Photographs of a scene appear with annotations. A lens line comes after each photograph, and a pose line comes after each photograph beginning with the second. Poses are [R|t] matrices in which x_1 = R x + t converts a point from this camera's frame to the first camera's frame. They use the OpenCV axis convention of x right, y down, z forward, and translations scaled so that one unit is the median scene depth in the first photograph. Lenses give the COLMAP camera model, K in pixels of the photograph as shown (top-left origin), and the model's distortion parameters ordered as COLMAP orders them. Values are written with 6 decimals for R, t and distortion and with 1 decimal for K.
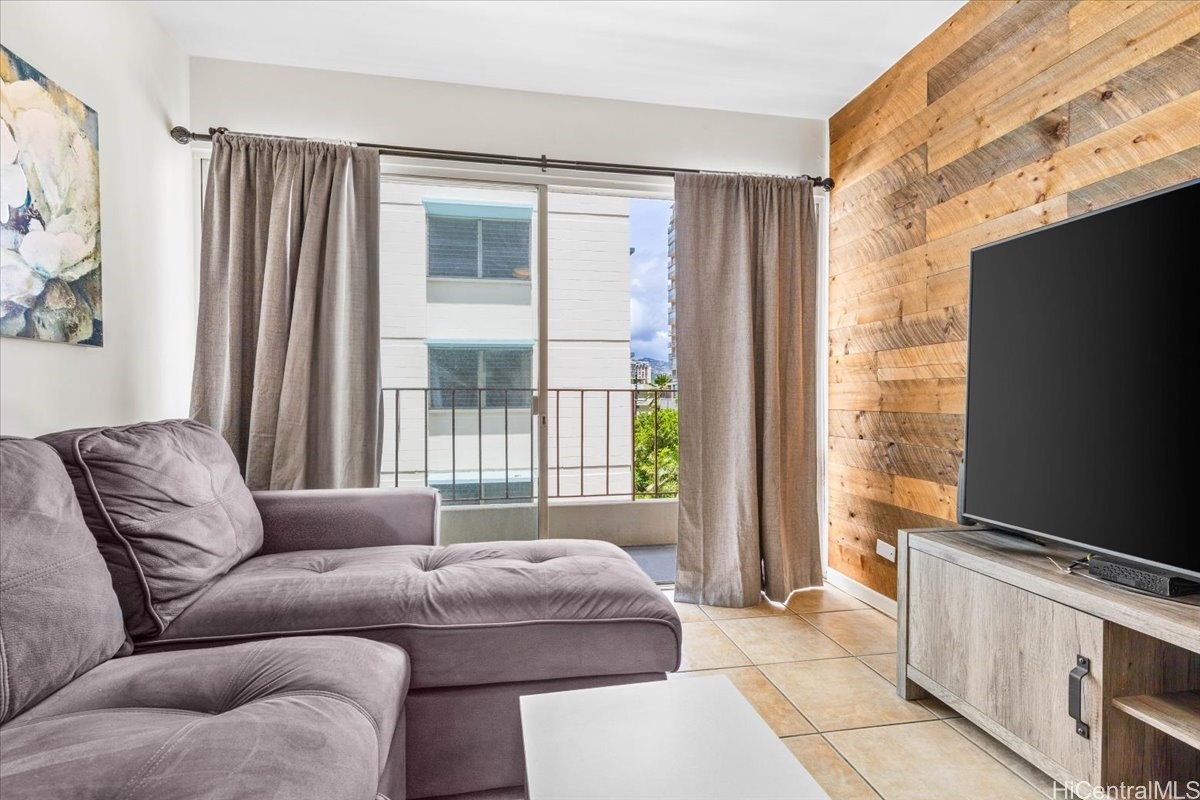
lens RADIAL K [[547.5, 0, 597.2], [0, 547.5, 392.9], [0, 0, 1]] dist [0.010906, -0.002767]
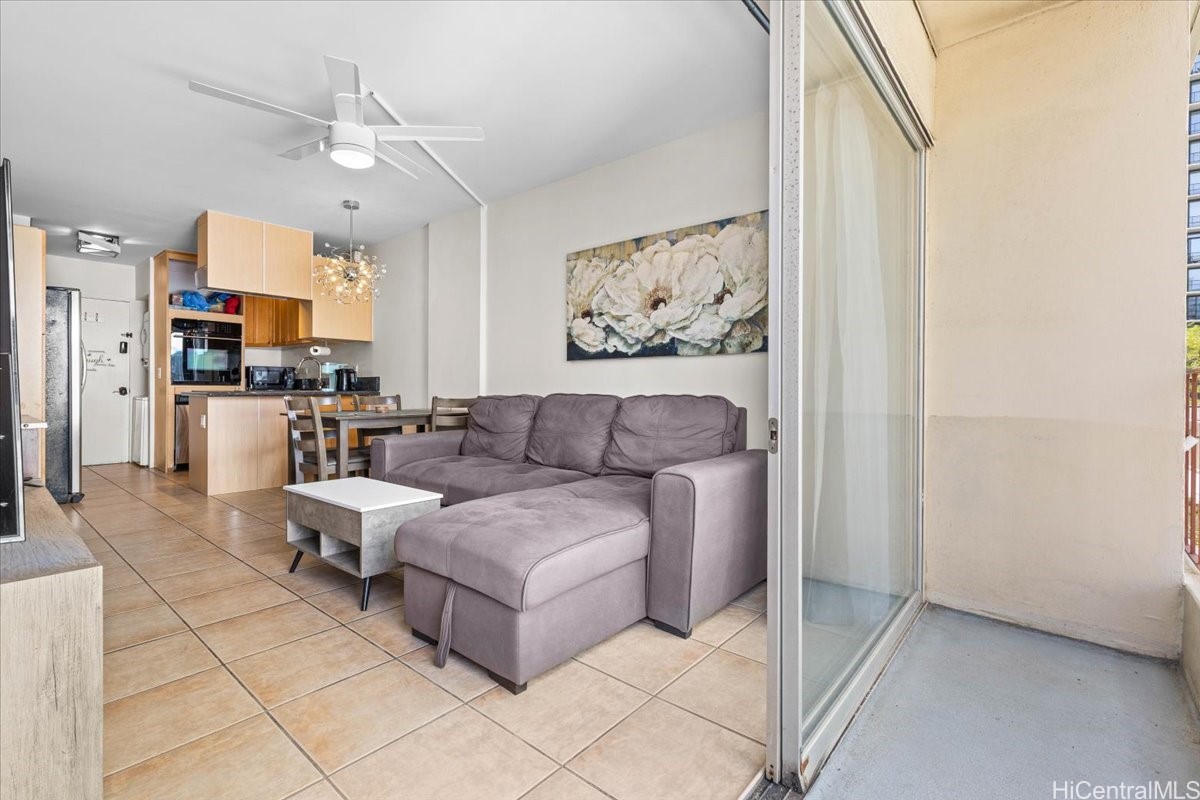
lens RADIAL K [[547.5, 0, 598.2], [0, 547.5, 391.4], [0, 0, 1]] dist [0.010906, -0.002767]
pose [[-0.777418, 0.000086, -0.628984, 0.392174], [-0.002033, 0.999994, 0.002649, 0.023374], [0.628981, 0.003338, -0.777414, 1.472902]]
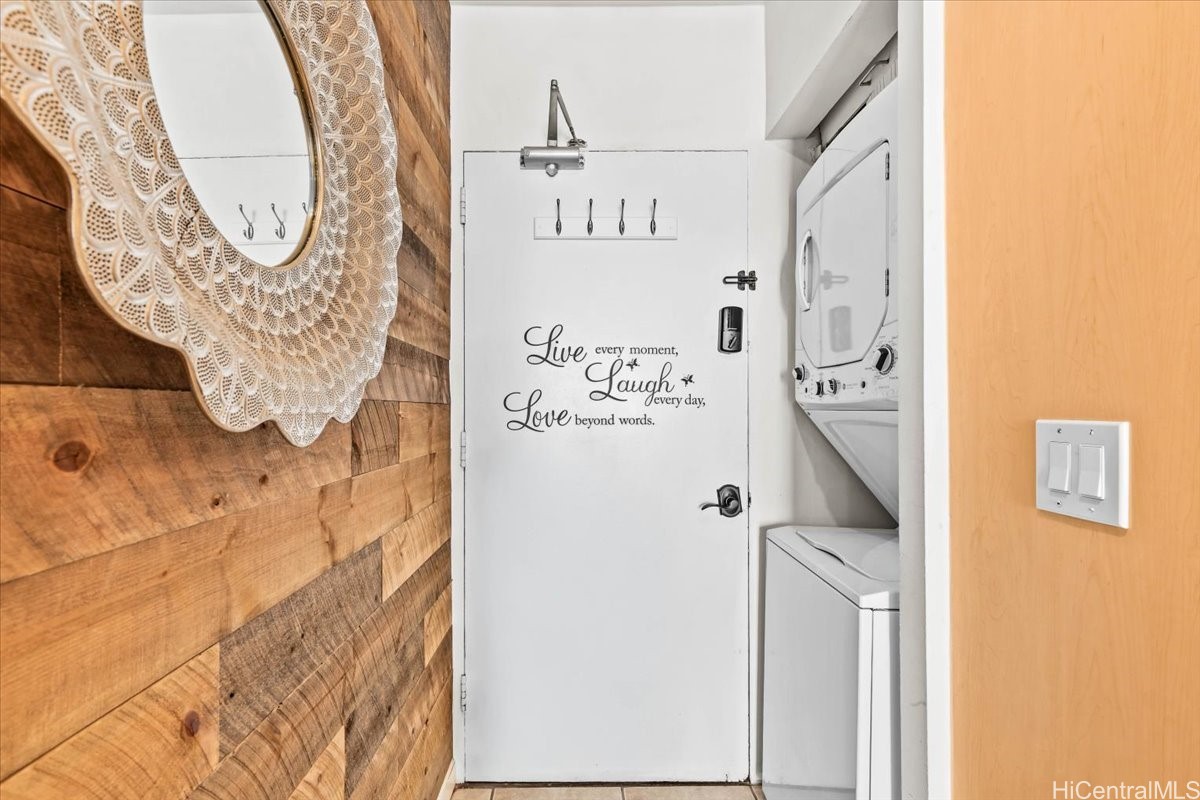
lens RADIAL K [[547.5, 0, 580.7], [0, 547.5, 415.7], [0, 0, 1]] dist [0.010906, -0.002767]
pose [[-0.987469, 0.001149, 0.157807, 0.592248], [0.002009, 0.999984, 0.005288, -0.084236], [-0.157798, 0.005539, -0.987456, -1.582327]]
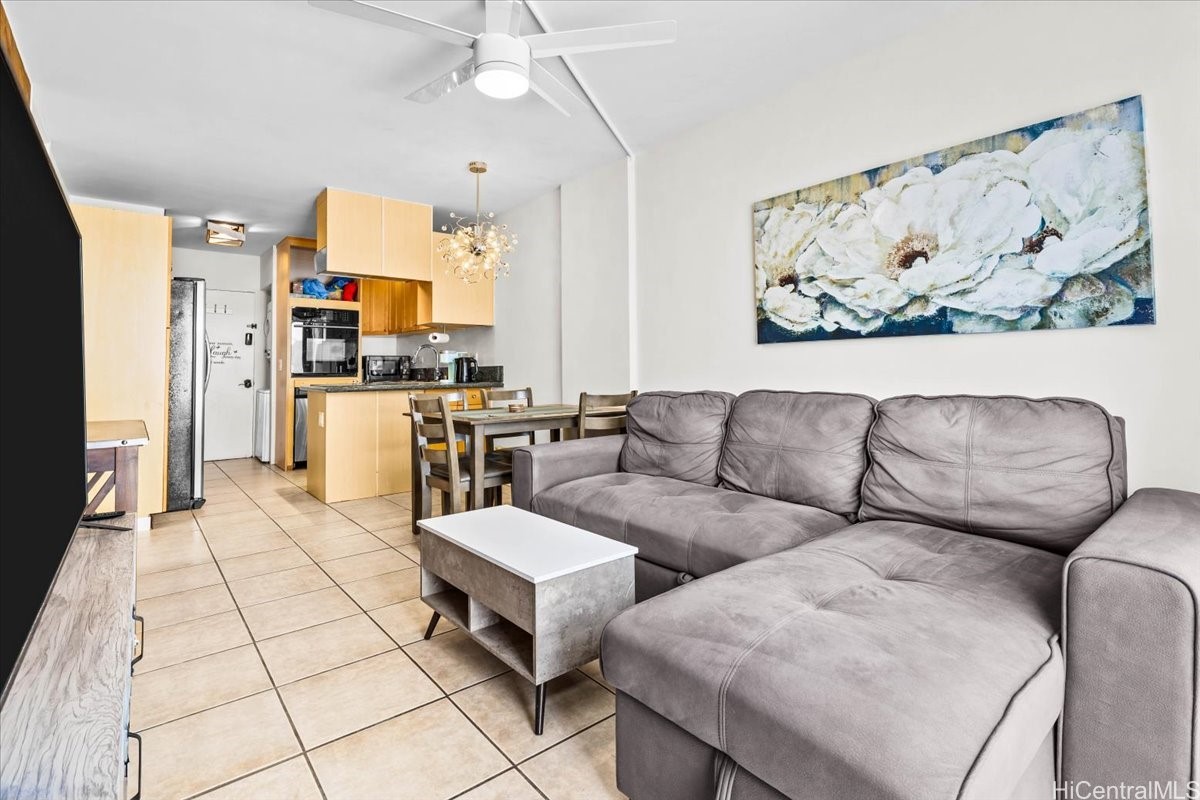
lens RADIAL K [[571.1, 0, 591.2], [0, 571.1, 348.8], [0, 0, 1]] dist [0.012775, -0.001258]
pose [[-0.878429, -0.008783, -0.477792, 0.372175], [0.011644, 0.999141, -0.039775, -0.006572], [0.477731, -0.040502, -0.877572, 1.083683]]
